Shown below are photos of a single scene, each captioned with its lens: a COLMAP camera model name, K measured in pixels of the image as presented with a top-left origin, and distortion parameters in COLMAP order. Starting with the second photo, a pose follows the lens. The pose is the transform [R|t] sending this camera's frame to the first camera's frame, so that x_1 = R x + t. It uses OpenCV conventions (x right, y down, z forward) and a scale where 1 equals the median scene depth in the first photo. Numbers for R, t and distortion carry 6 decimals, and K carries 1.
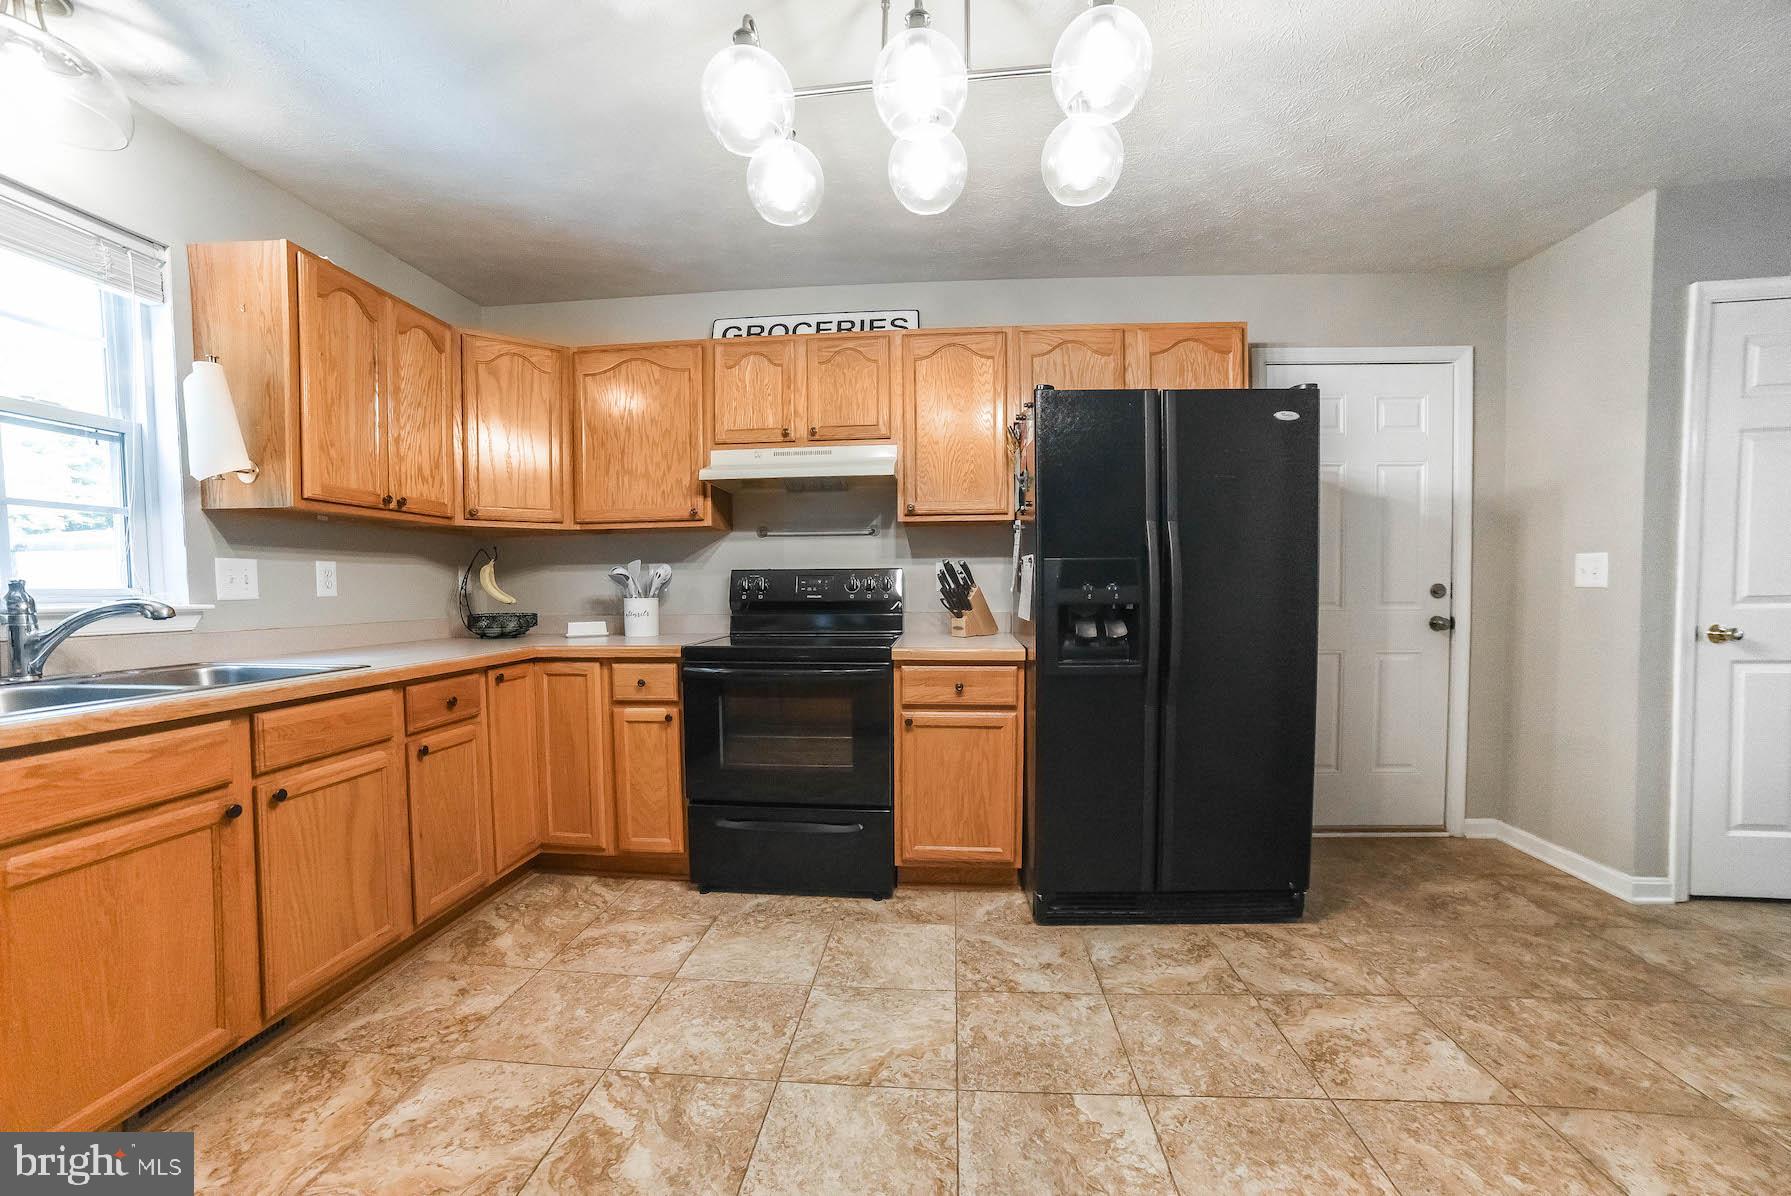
lens RADIAL K [[715.7, 0, 898.9], [0, 715.7, 612.5], [0, 0, 1]] dist [-0.090959, 0.036284]
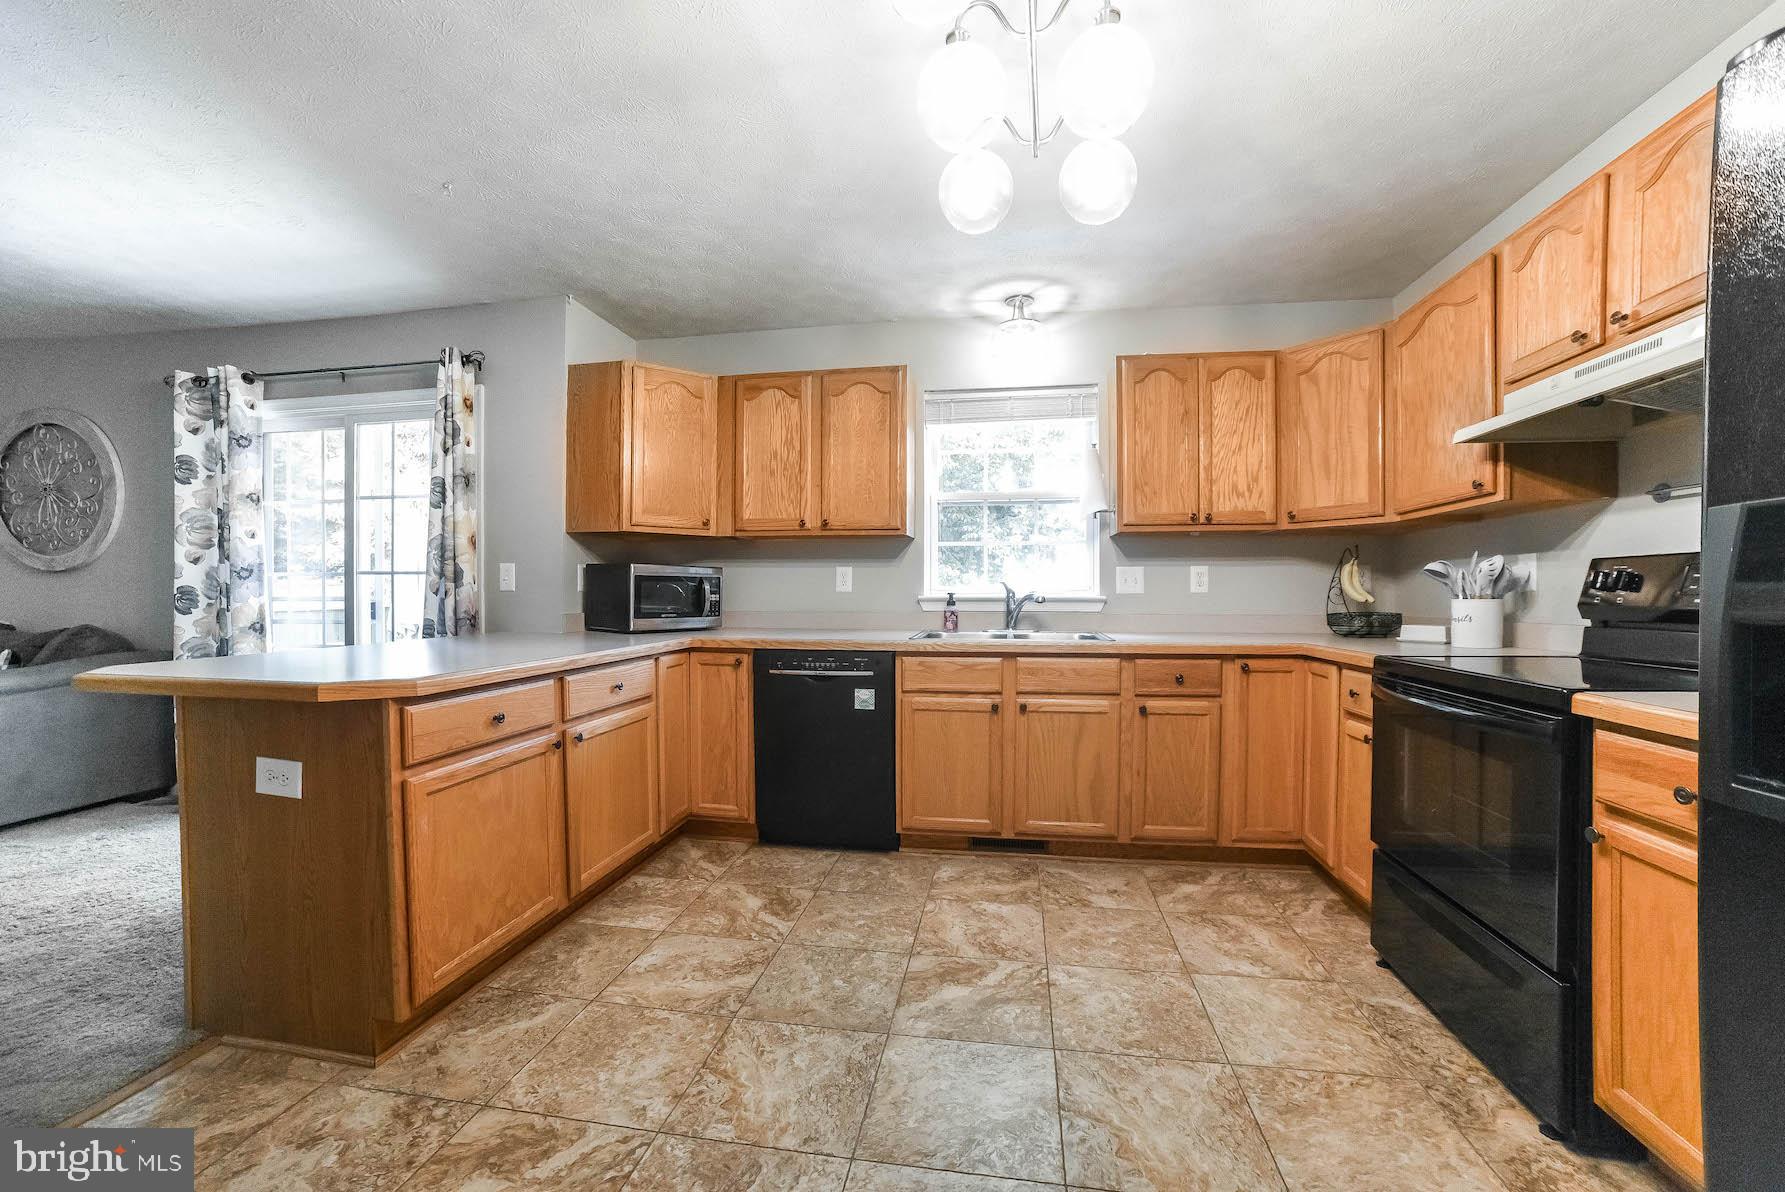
lens RADIAL K [[713.3, 0, 895.9], [0, 713.3, 610.4], [0, 0, 1]] dist [-0.090959, 0.036284]
pose [[-0.091754, 0.029232, -0.995353, 0.561443], [-0.034279, 0.998884, 0.032496, -0.012890], [0.995192, 0.037101, -0.090649, 0.527450]]
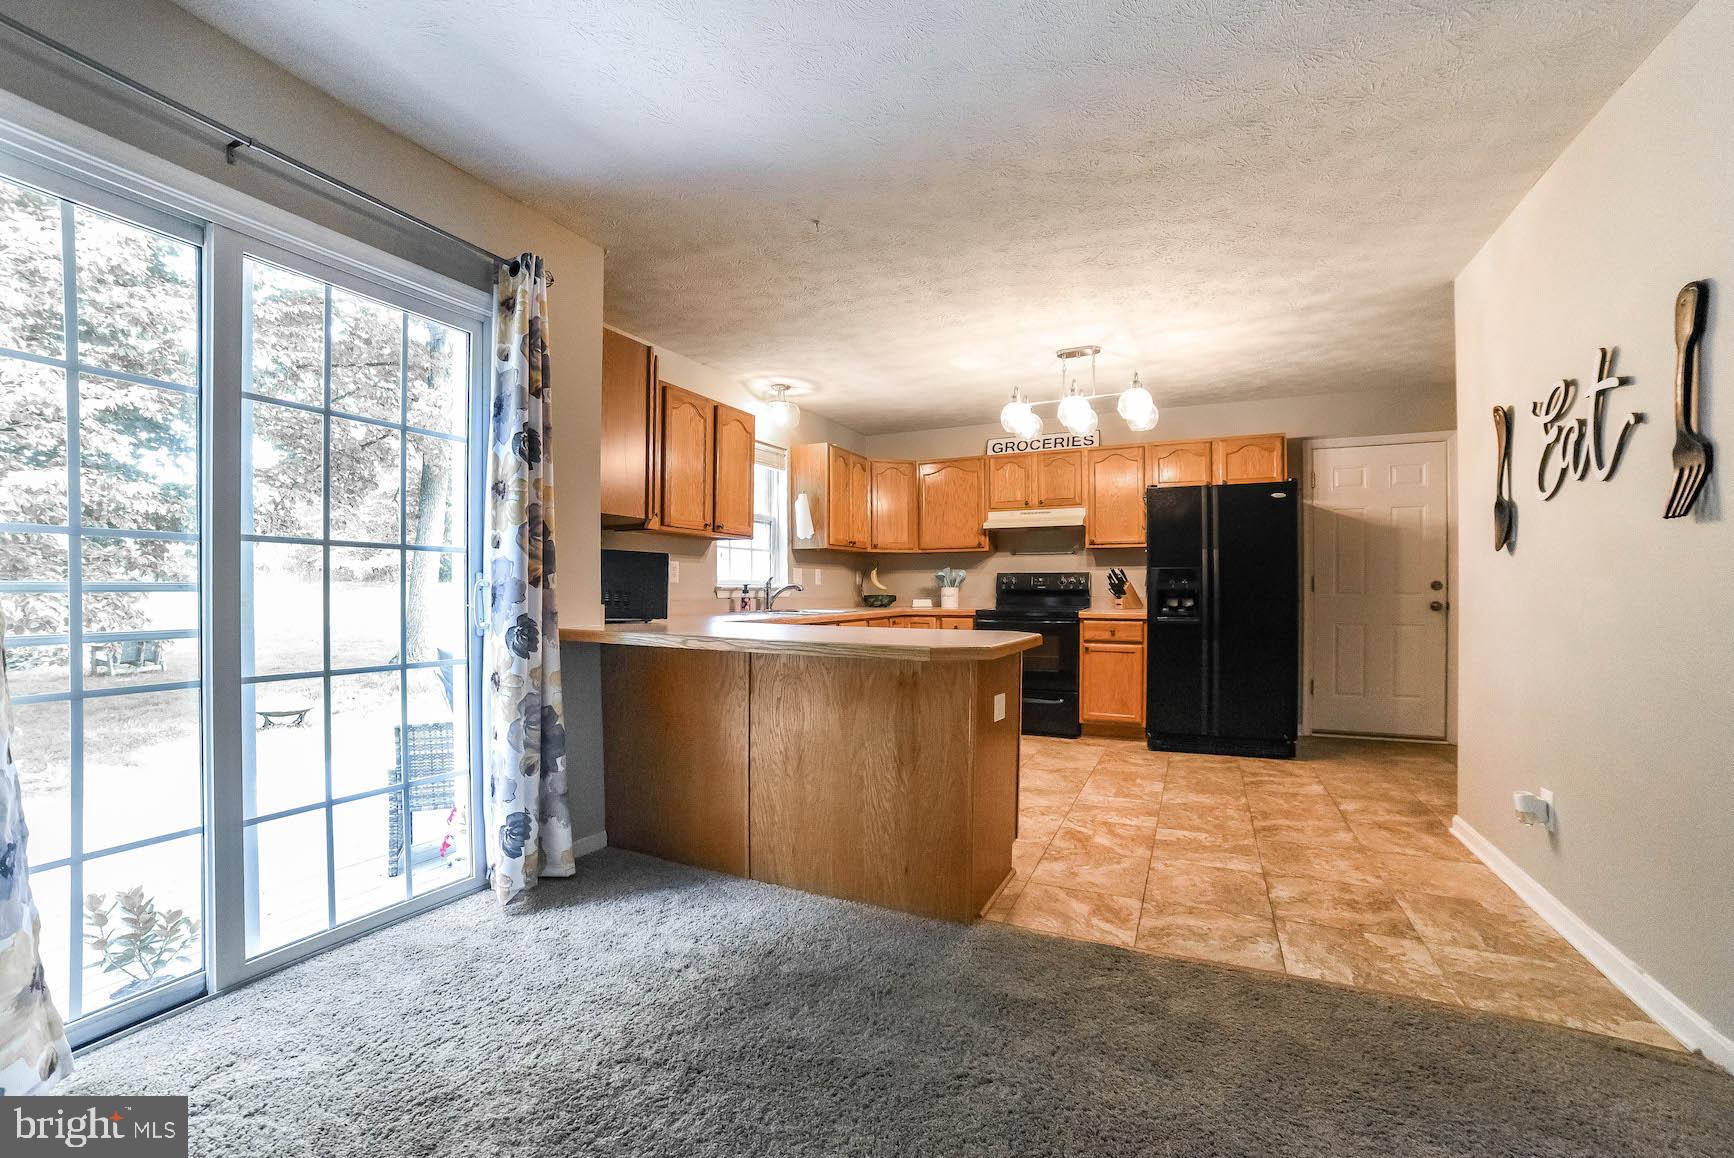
lens RADIAL K [[721.6, 0, 859.8], [0, 721.6, 584.2], [0, 0, 1]] dist [-0.113262, 0.053782]
pose [[0.929953, 0.004850, -0.367646, 0.158206], [-0.019433, 0.999164, -0.035972, 0.056903], [0.367164, 0.040597, 0.929270, -1.126867]]
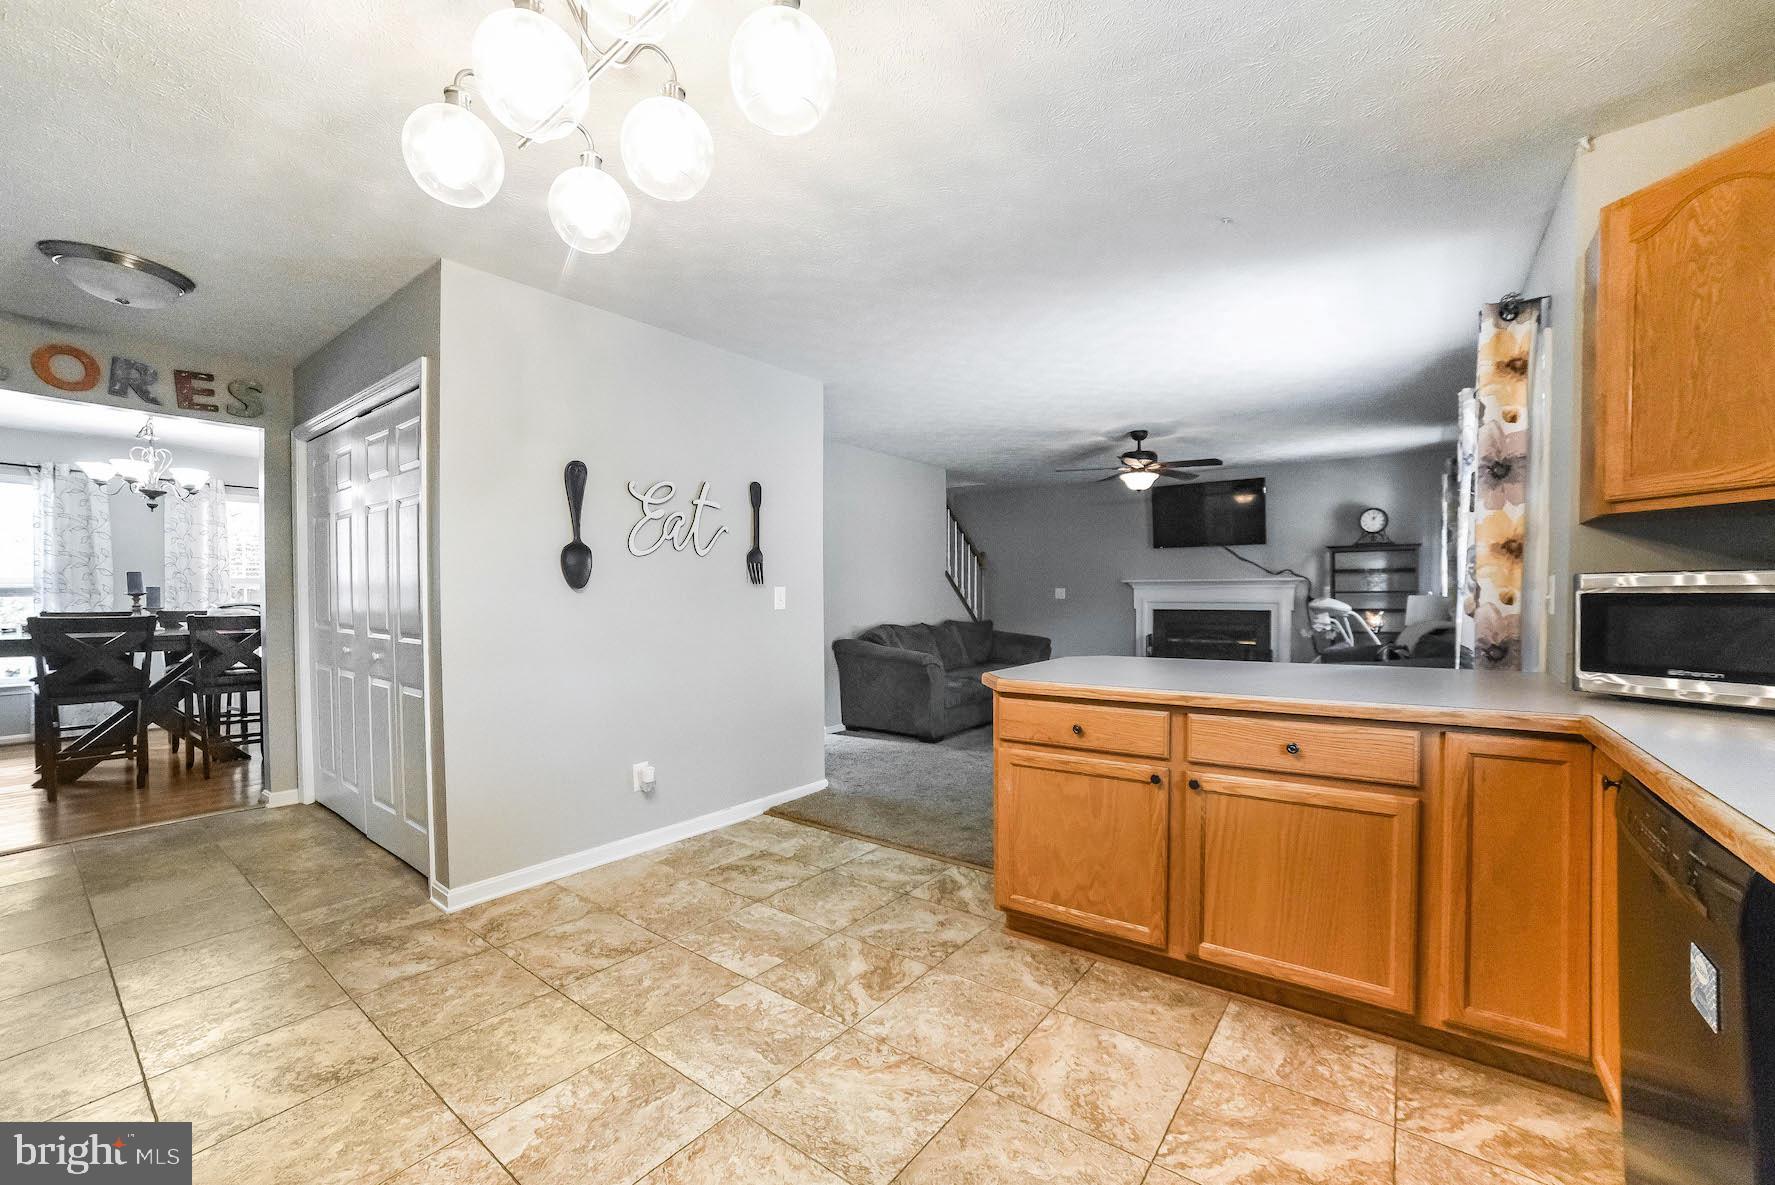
lens RADIAL K [[709.3, 0, 890.8], [0, 709.3, 606.8], [0, 0, 1]] dist [-0.090959, 0.036284]
pose [[-0.839001, 0.000964, 0.544129, -0.424850], [0.027059, 0.998835, 0.039954, -0.050685], [-0.543456, 0.048245, -0.838050, 0.890169]]
